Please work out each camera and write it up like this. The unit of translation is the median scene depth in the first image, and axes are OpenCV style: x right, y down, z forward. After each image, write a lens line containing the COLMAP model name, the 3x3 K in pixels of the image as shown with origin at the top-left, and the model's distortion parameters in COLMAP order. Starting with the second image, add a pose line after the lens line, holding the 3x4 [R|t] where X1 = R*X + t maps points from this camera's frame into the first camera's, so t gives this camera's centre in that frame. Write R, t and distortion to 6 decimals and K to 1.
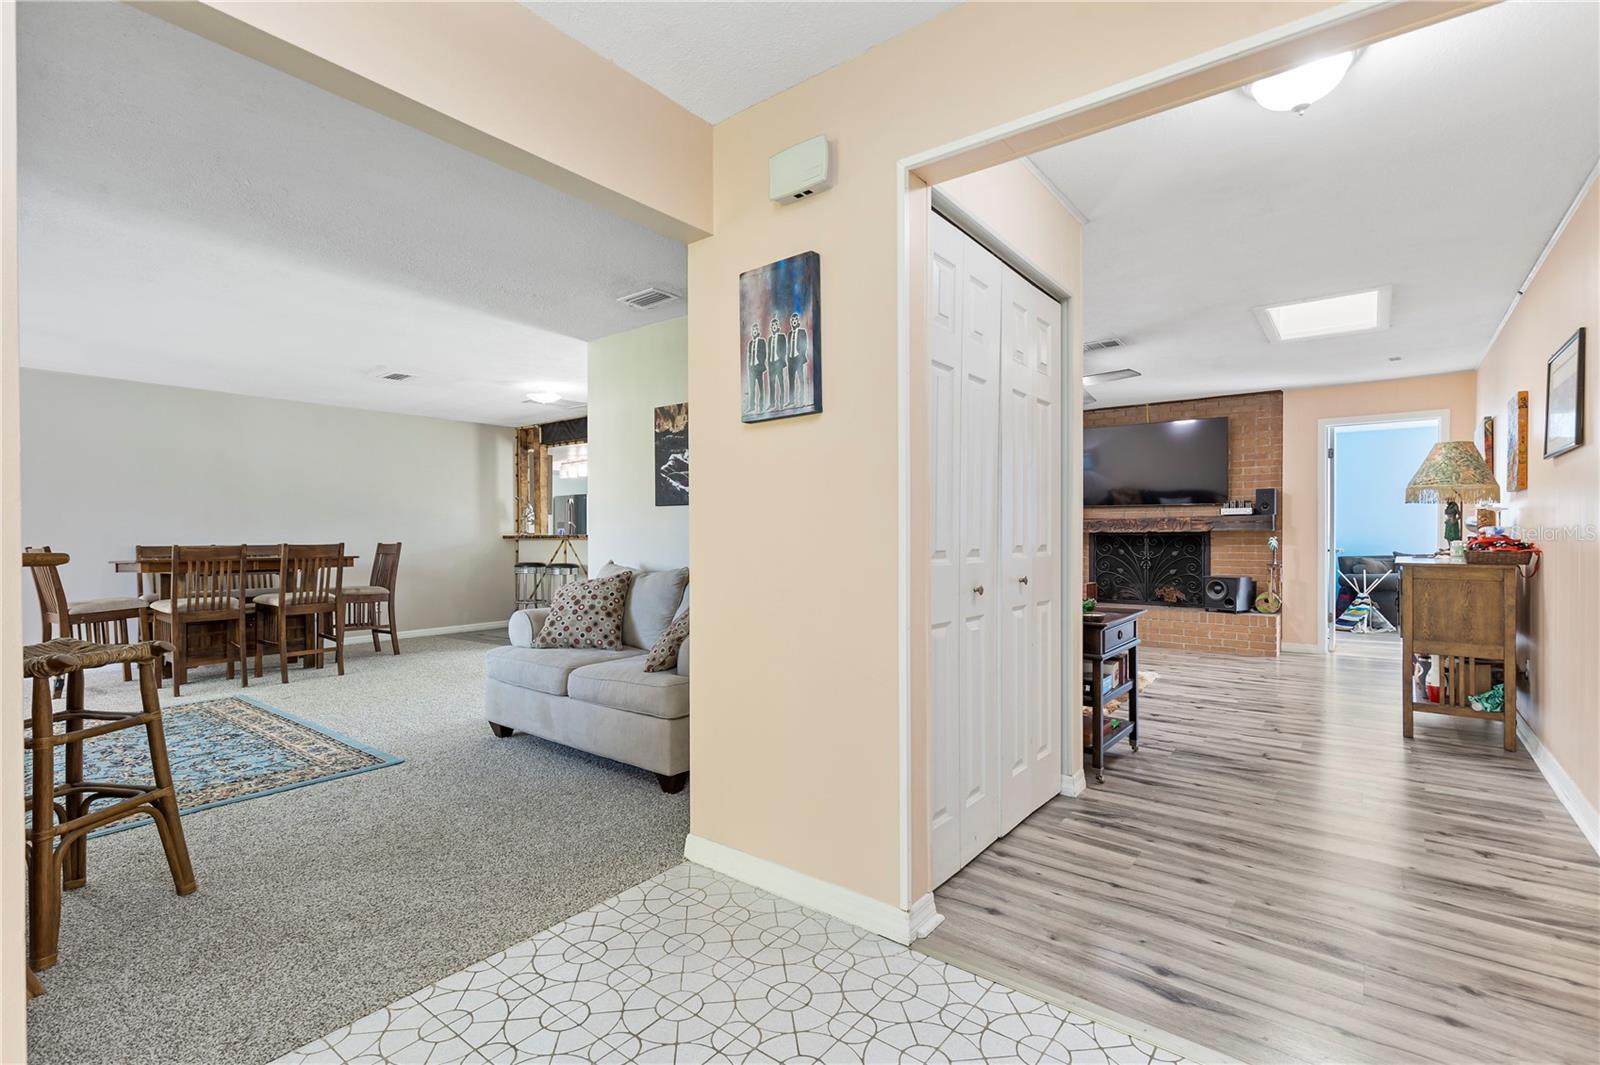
lens RADIAL K [[732.0, 0, 809.4], [0, 732.0, 537.7], [0, 0, 1]] dist [0.008174, -0.001626]
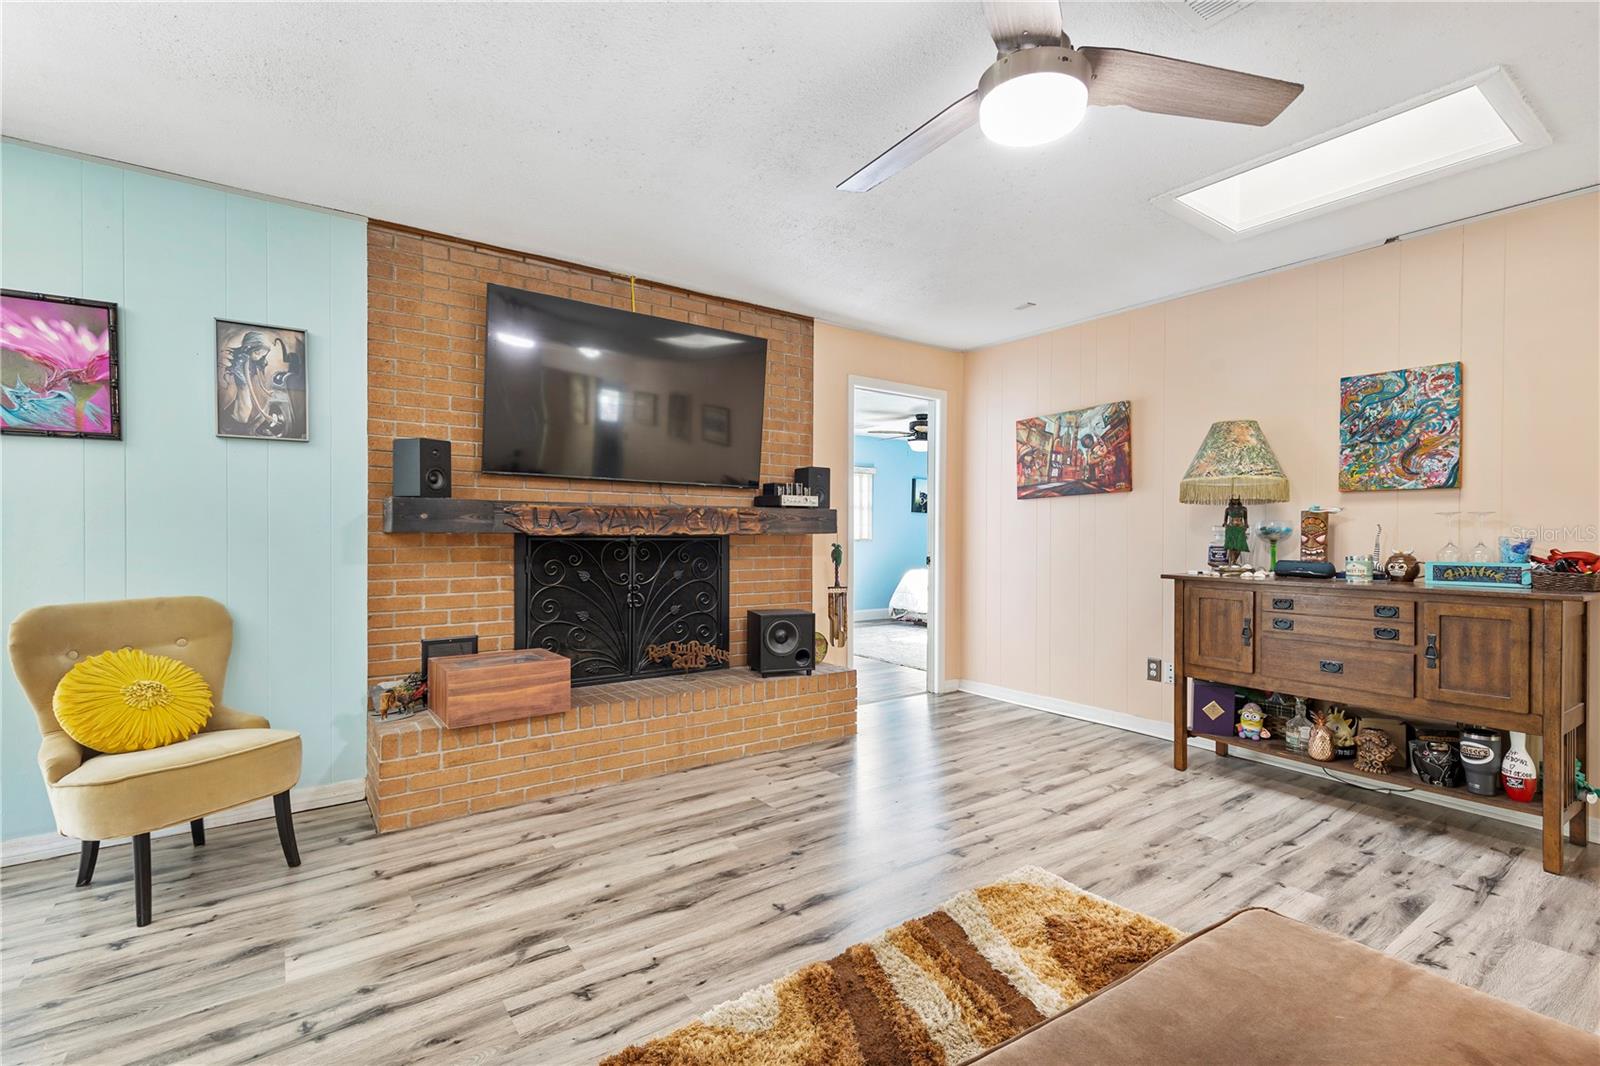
lens RADIAL K [[725.2, 0, 805.6], [0, 725.2, 537.2], [0, 0, 1]] dist [0.009929, -0.000501]
pose [[0.282079, -0.002666, 0.959387, 0.024462], [-0.003125, 0.999988, 0.003697, -0.010853], [-0.959386, -0.004041, 0.282067, 1.022444]]
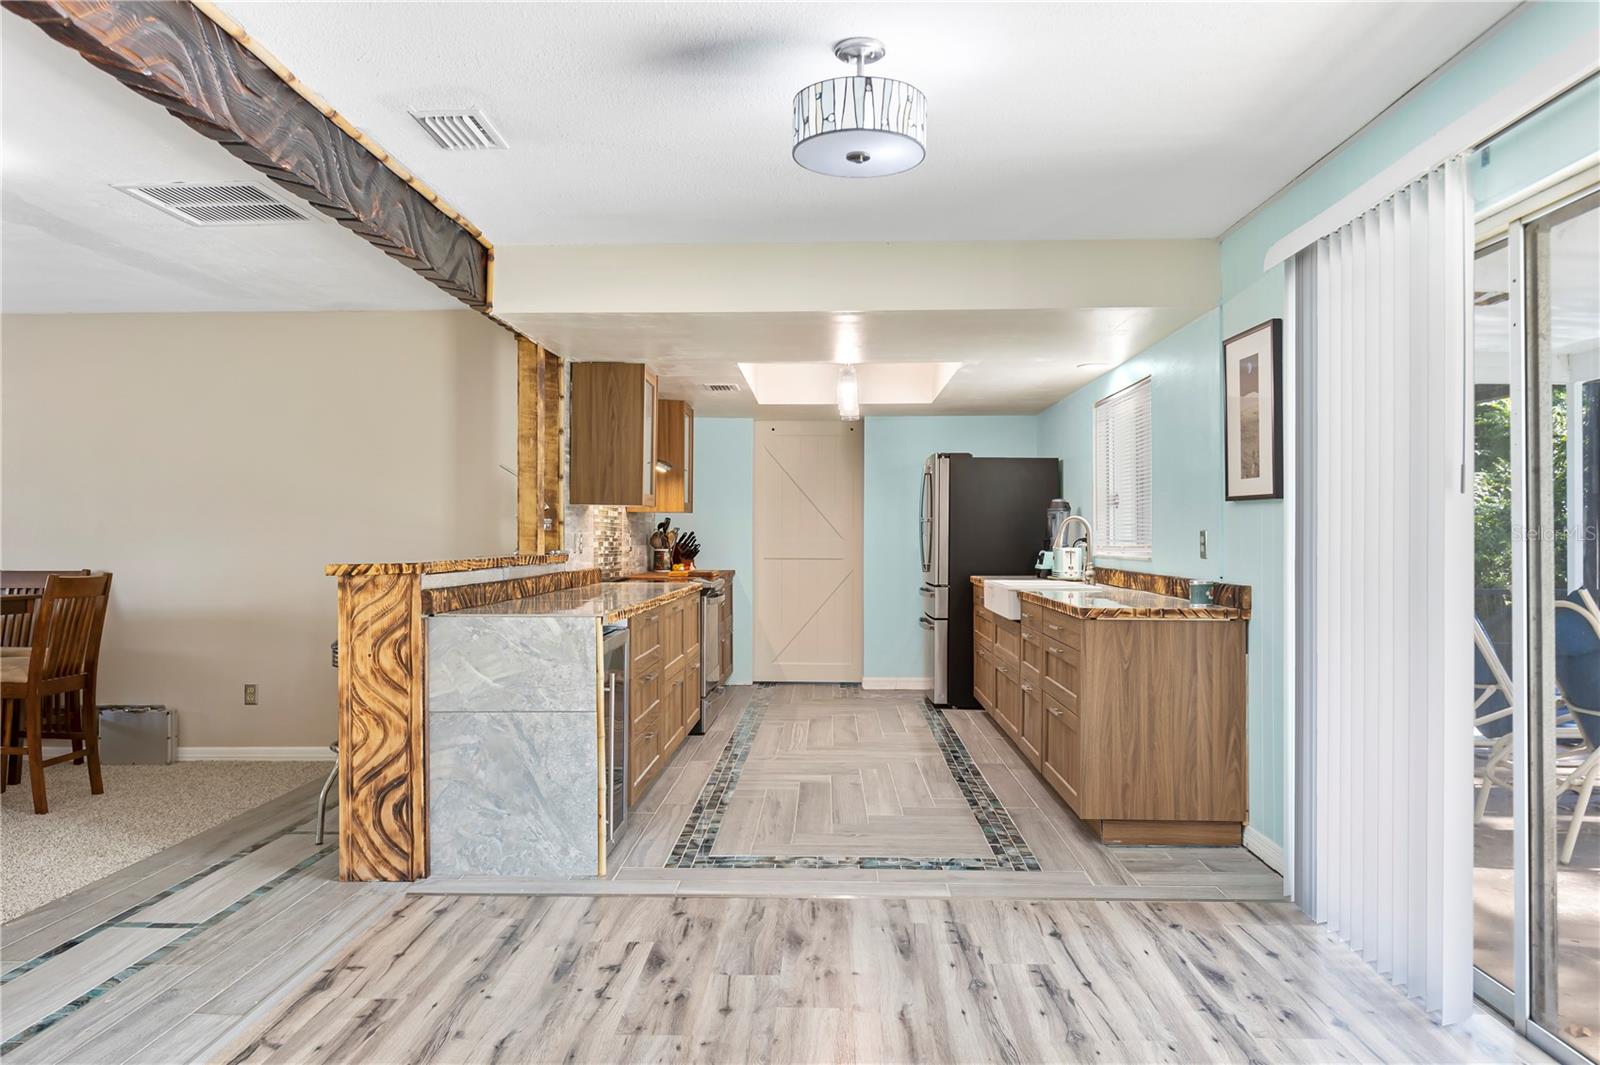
lens RADIAL K [[1091.4, 0, 802.5], [0, 1091.4, 521.9], [0, 0, 1]] dist [0.000486, -0.001162]
pose [[0.588857, -0.008278, -0.808195, 0.358152], [-0.000689, 0.999942, -0.010743, -0.026509], [0.808237, 0.006883, 0.588817, 1.213078]]
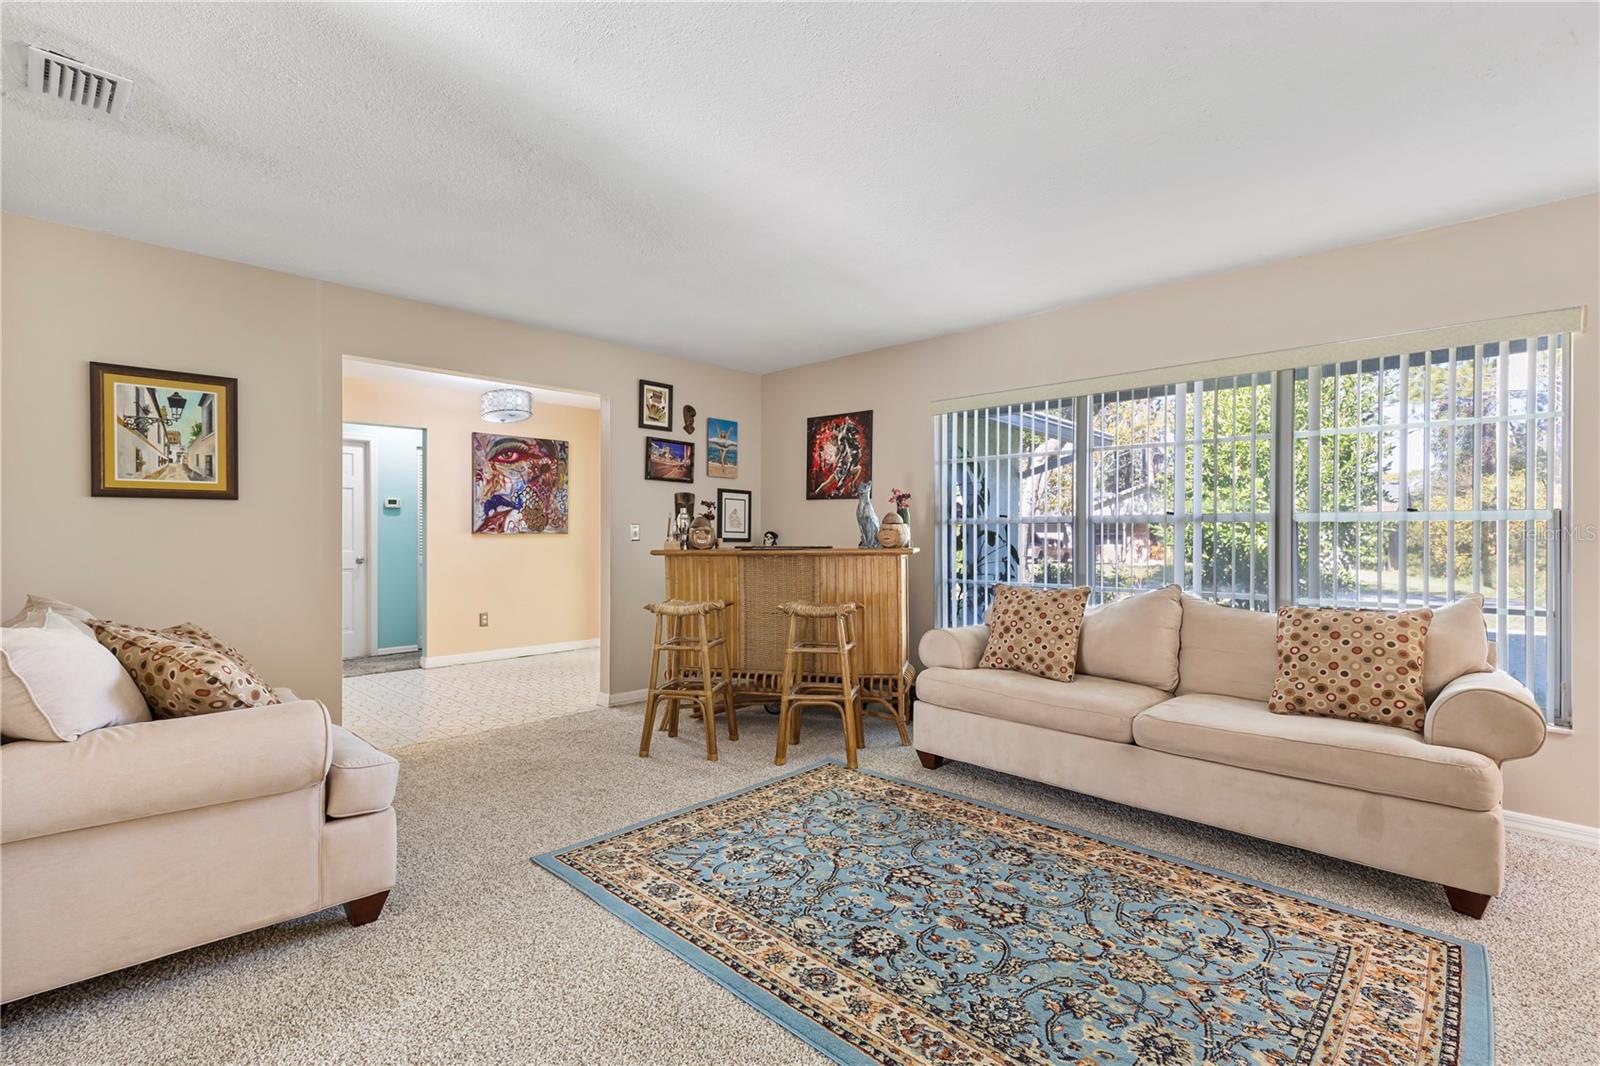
lens RADIAL K [[735.7, 0, 806.5], [0, 735.7, 534.7], [0, 0, 1]] dist [0.009150, -0.000810]
pose [[-0.994010, 0.002664, 0.109261, -0.582165], [0.002975, 0.999992, 0.002681, -0.010346], [-0.109253, 0.002990, -0.994009, 1.092305]]
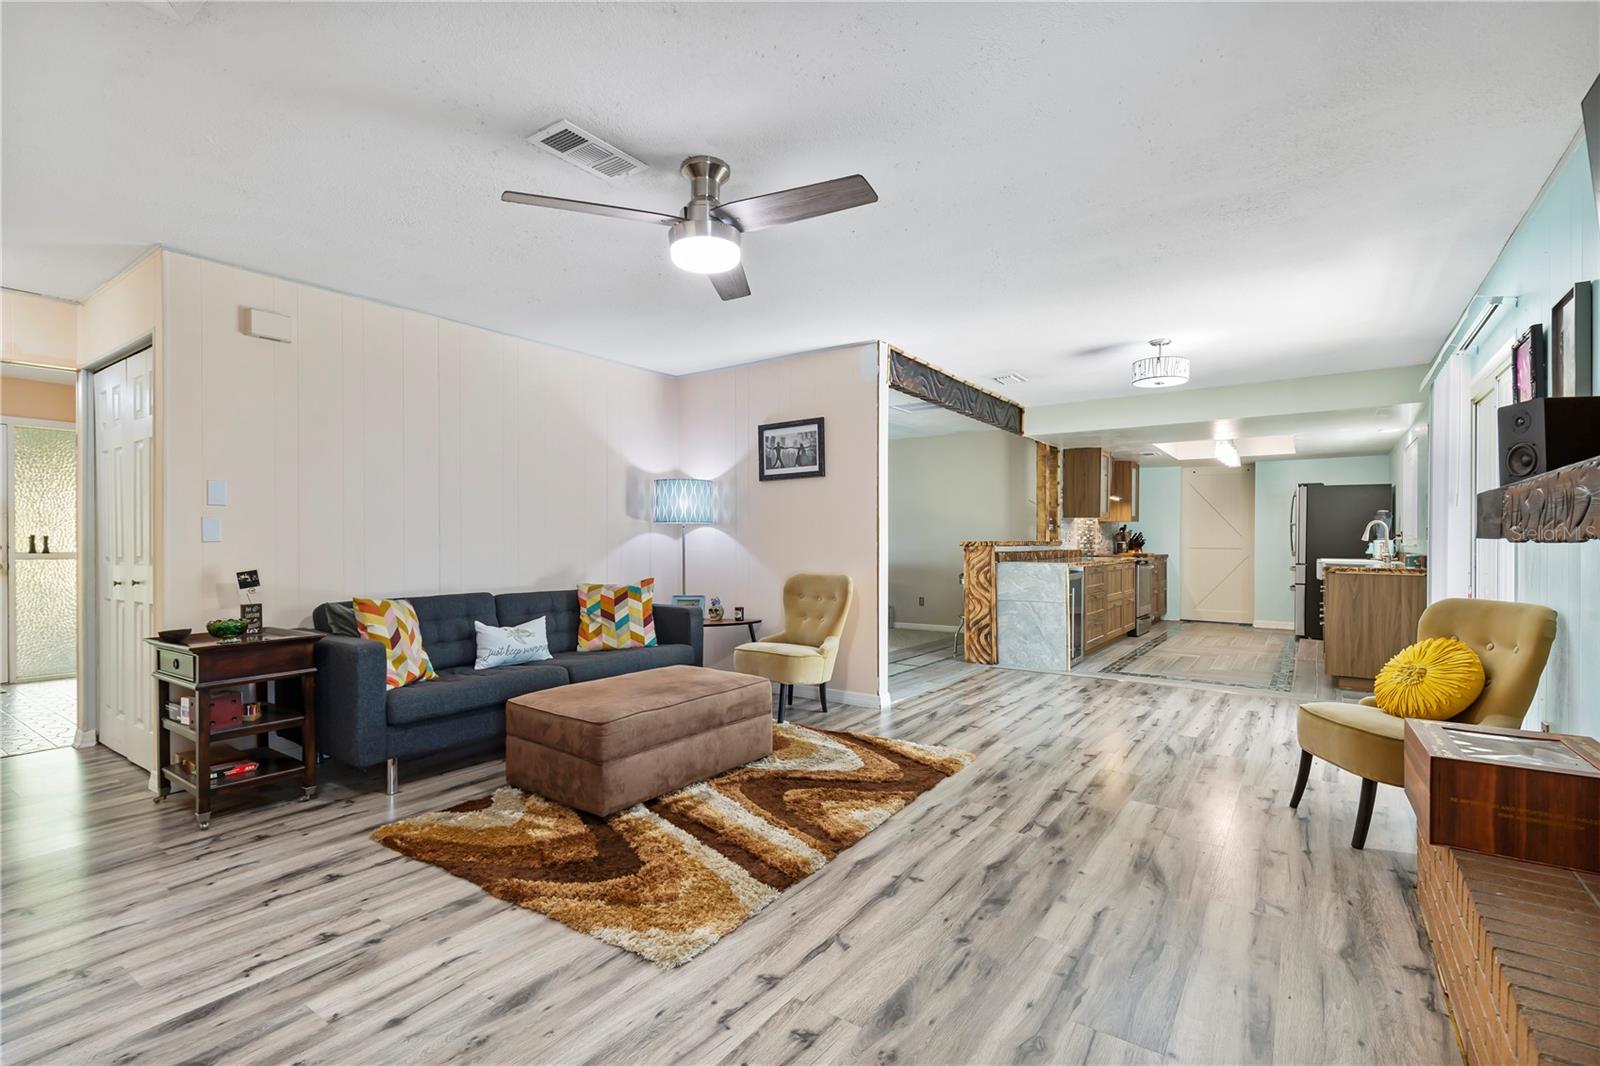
lens RADIAL K [[733.3, 0, 804.7], [0, 733.3, 541.6], [0, 0, 1]] dist [0.010666, -0.001159]
pose [[0.048685, 0.003764, -0.998807, 0.830870], [-0.002008, 0.999991, 0.003670, -0.010828], [0.998812, 0.001827, 0.048692, 1.059078]]
